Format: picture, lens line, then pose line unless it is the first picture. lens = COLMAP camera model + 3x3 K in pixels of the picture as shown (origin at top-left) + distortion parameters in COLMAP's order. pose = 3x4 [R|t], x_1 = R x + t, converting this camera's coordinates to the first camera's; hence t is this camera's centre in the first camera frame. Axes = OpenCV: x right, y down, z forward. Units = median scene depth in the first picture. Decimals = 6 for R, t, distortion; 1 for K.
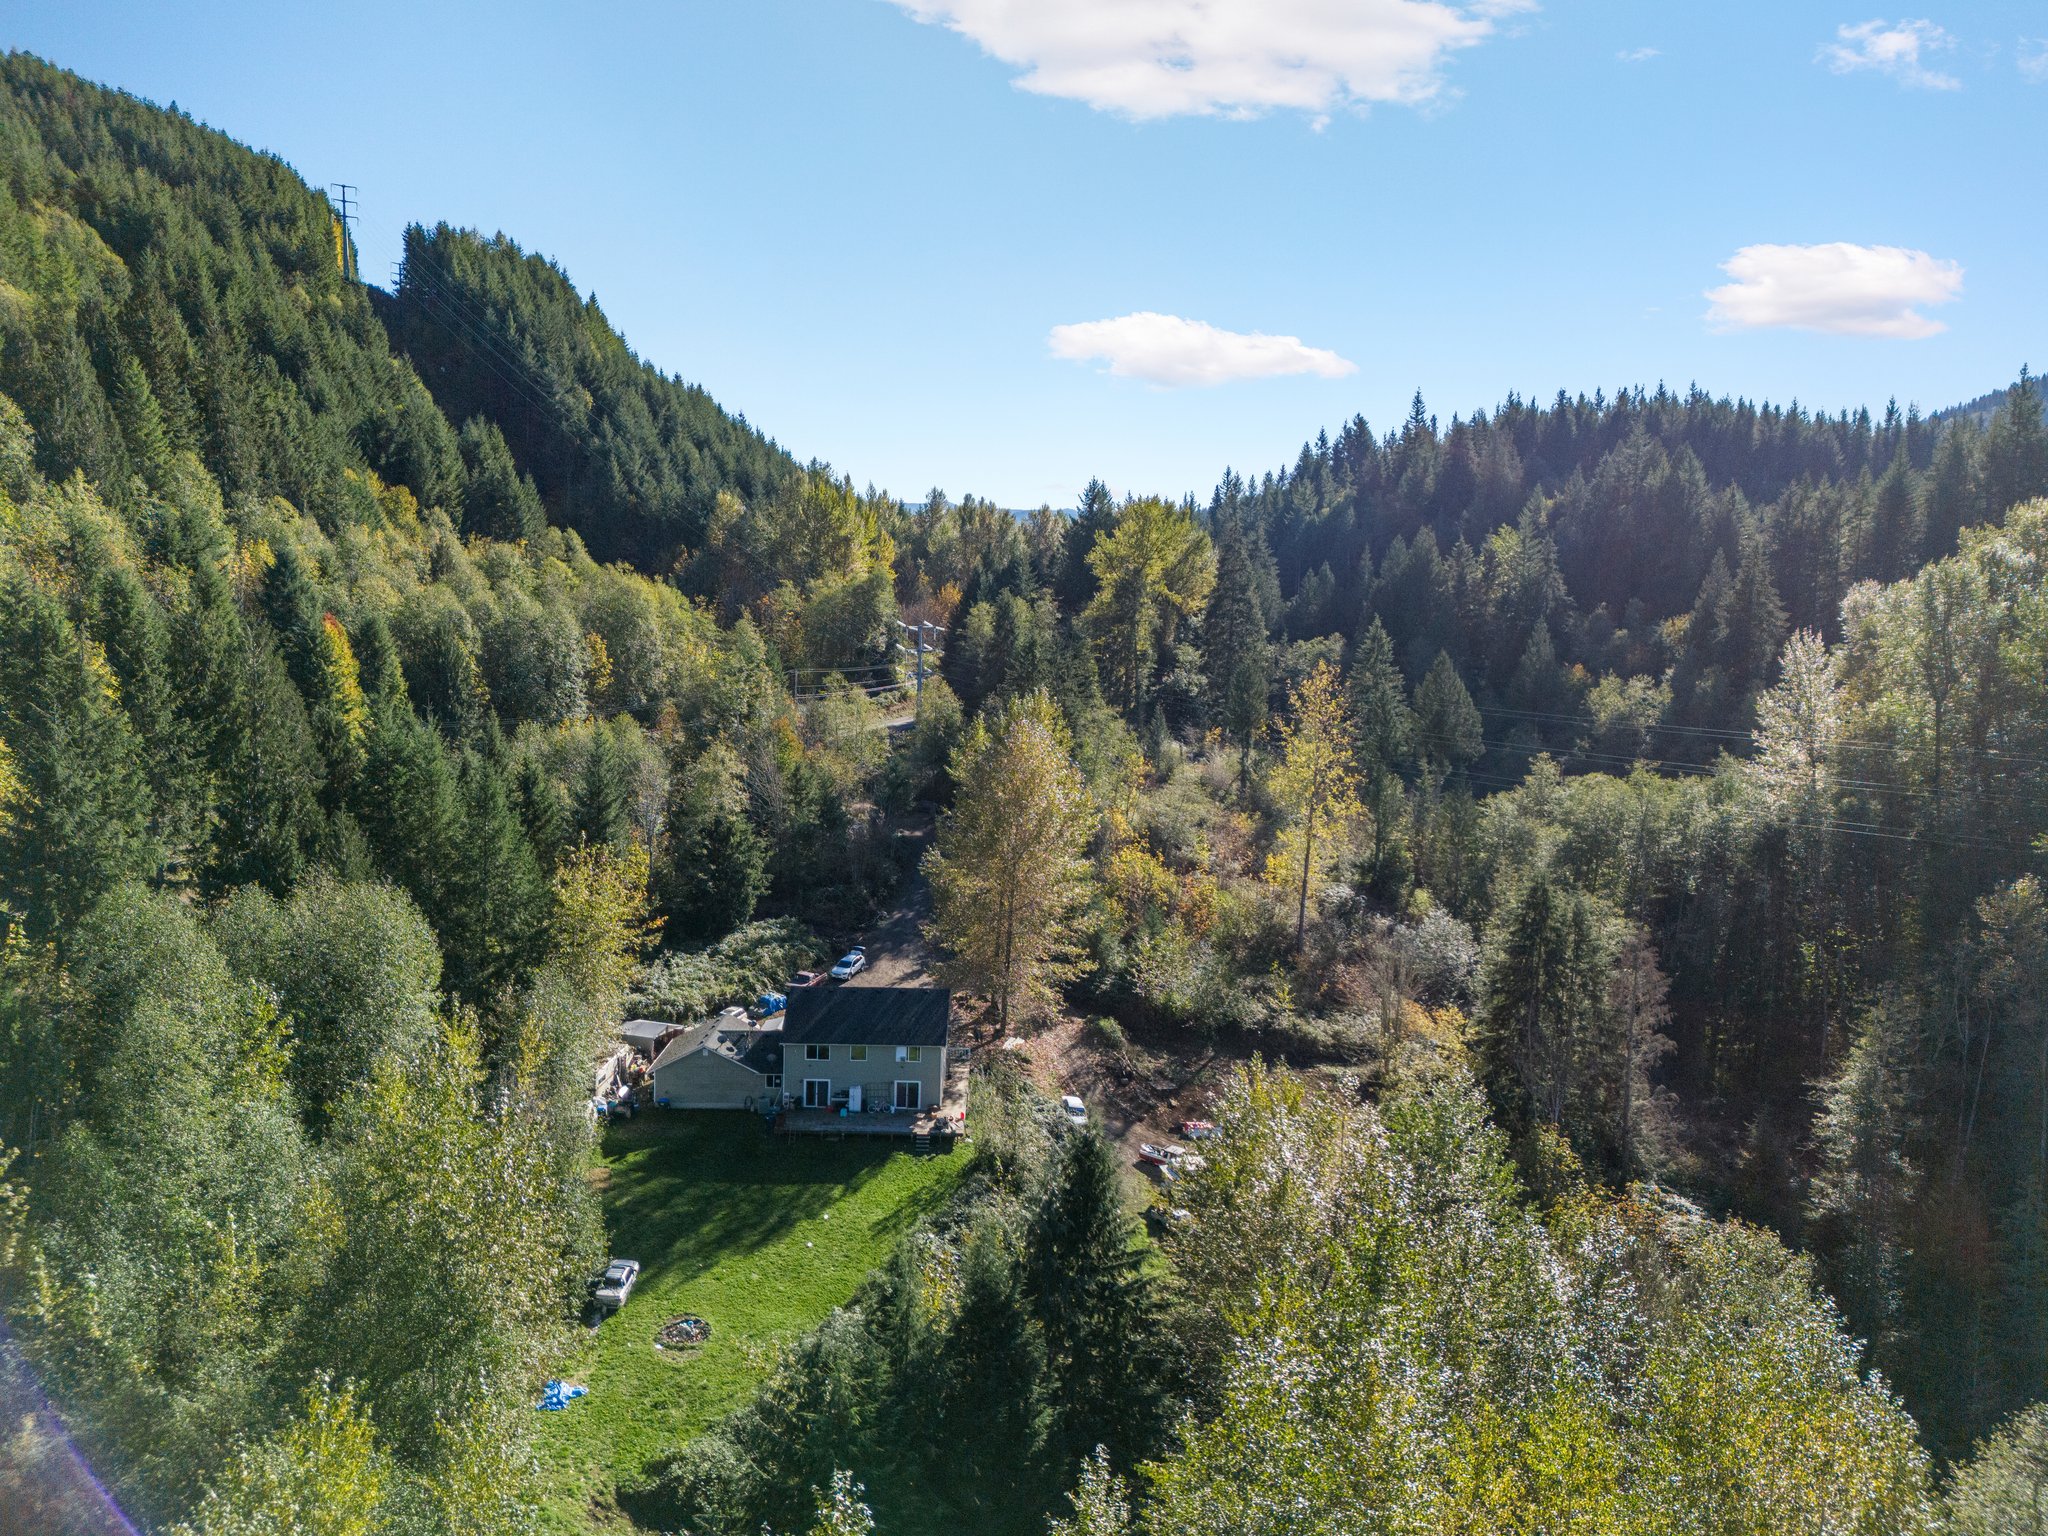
lens RADIAL K [[1506.4, 0, 1060.9], [0, 1506.4, 728.4], [0, 0, 1]] dist [0.091589, -0.110933]
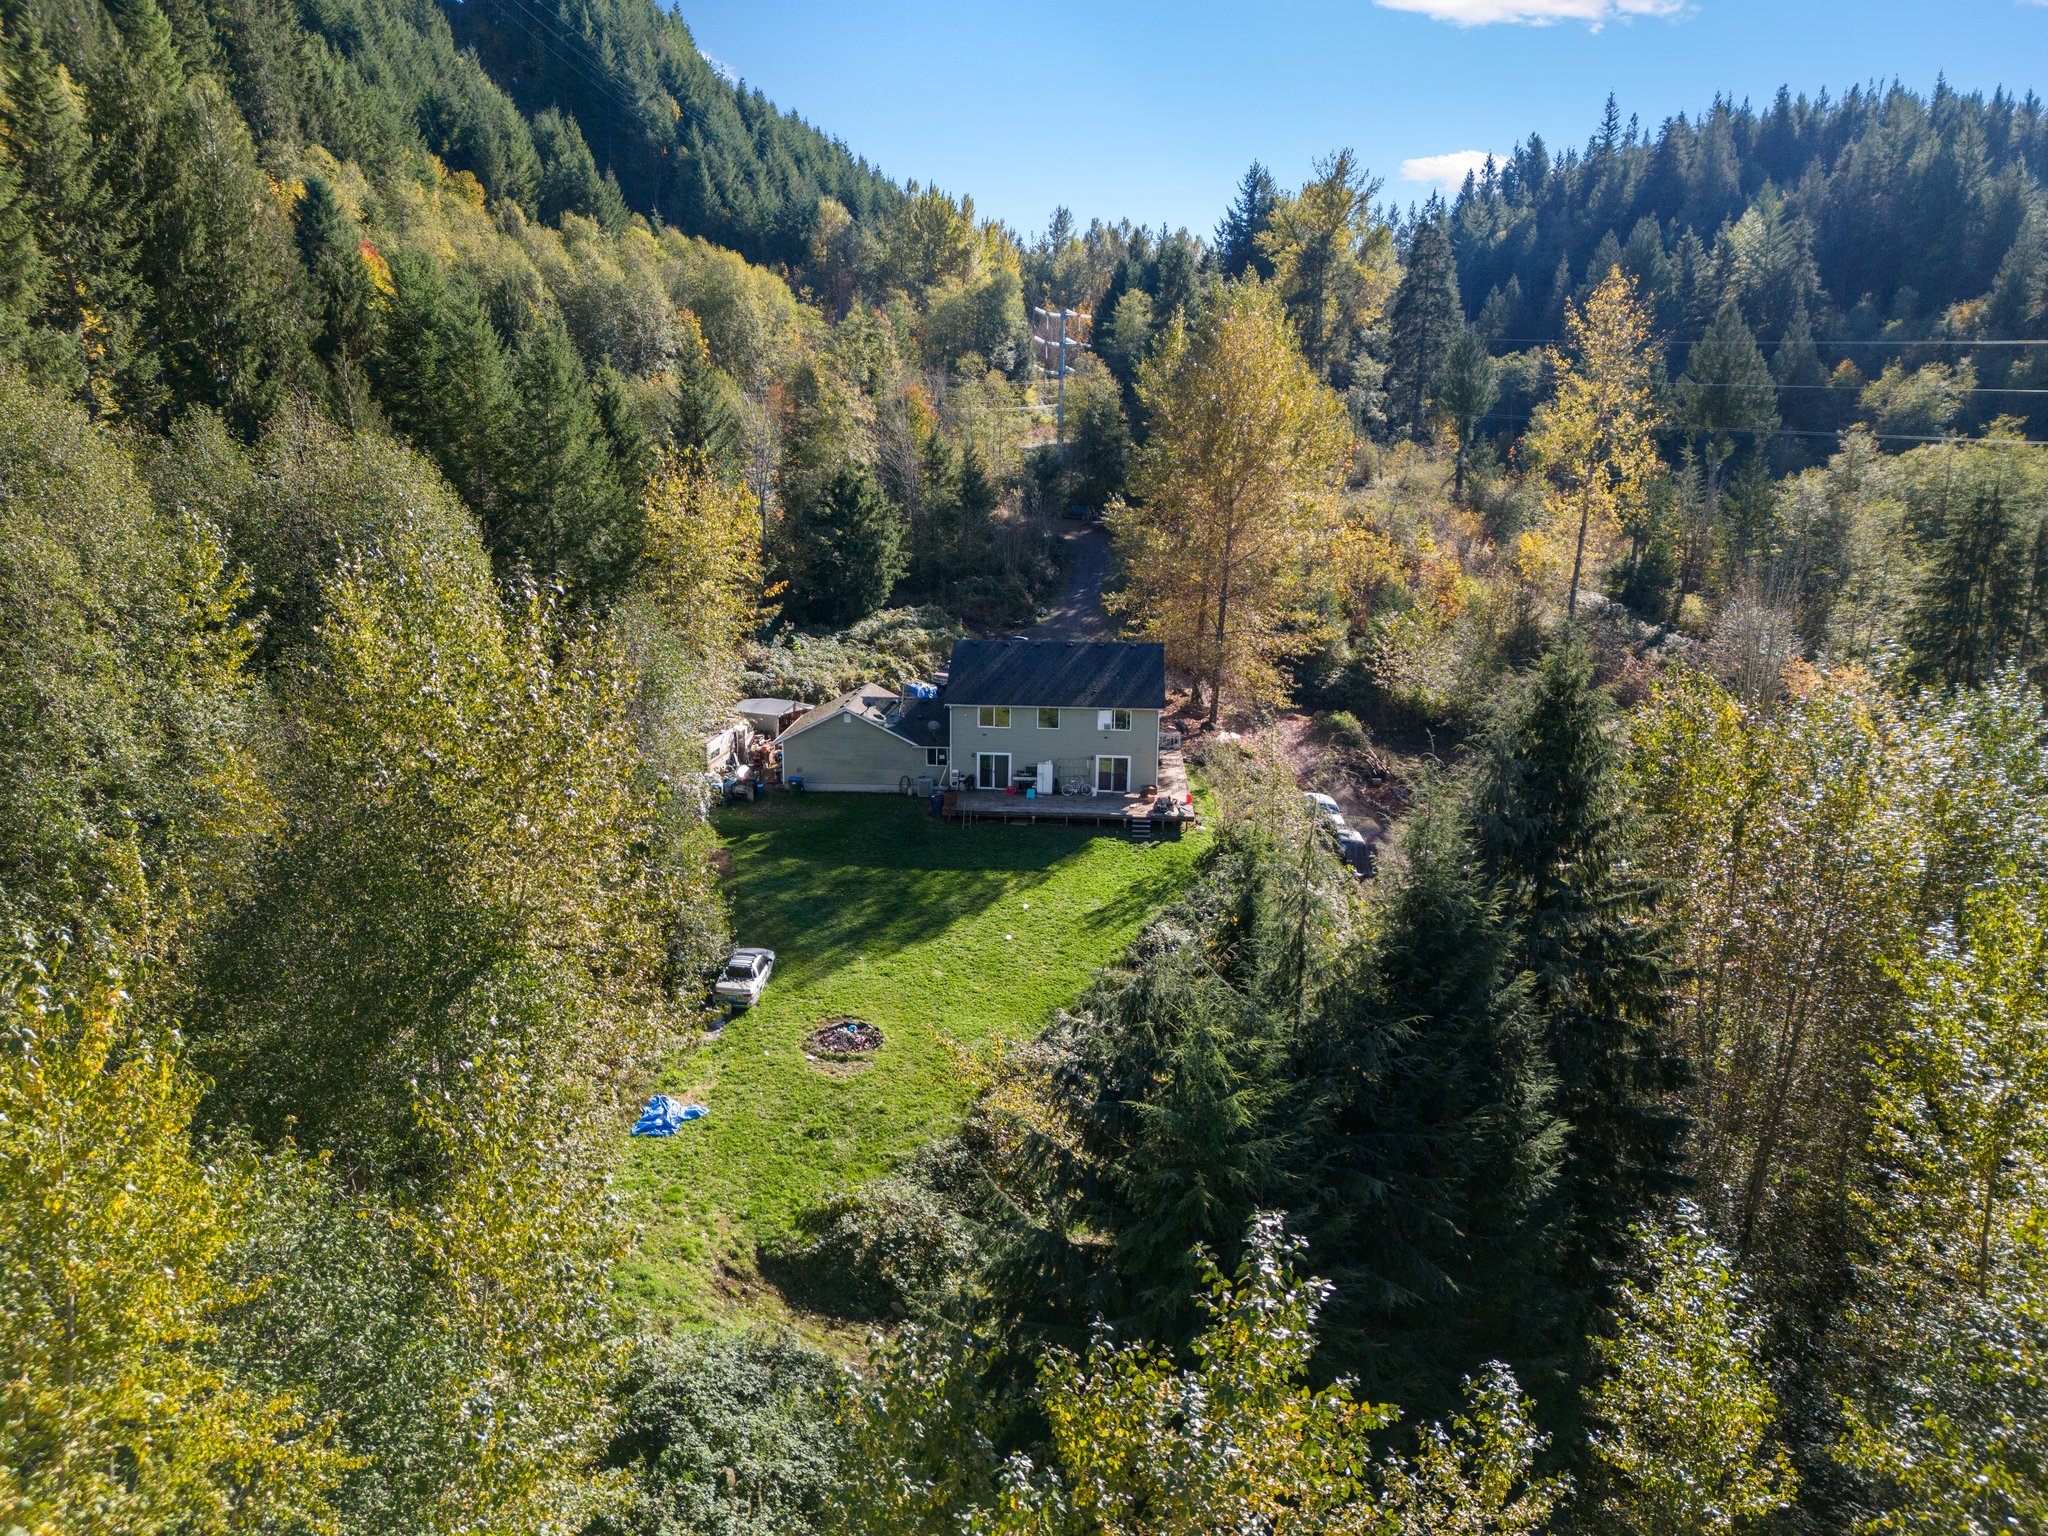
lens RADIAL K [[1506.4, 0, 1060.9], [0, 1506.4, 728.4], [0, 0, 1]] dist [0.091589, -0.110933]
pose [[0.997879, 0.000028, -0.065102, -0.064863], [0.007405, 0.993461, 0.113930, 0.110639], [0.064679, -0.114171, 0.991353, 0.214501]]
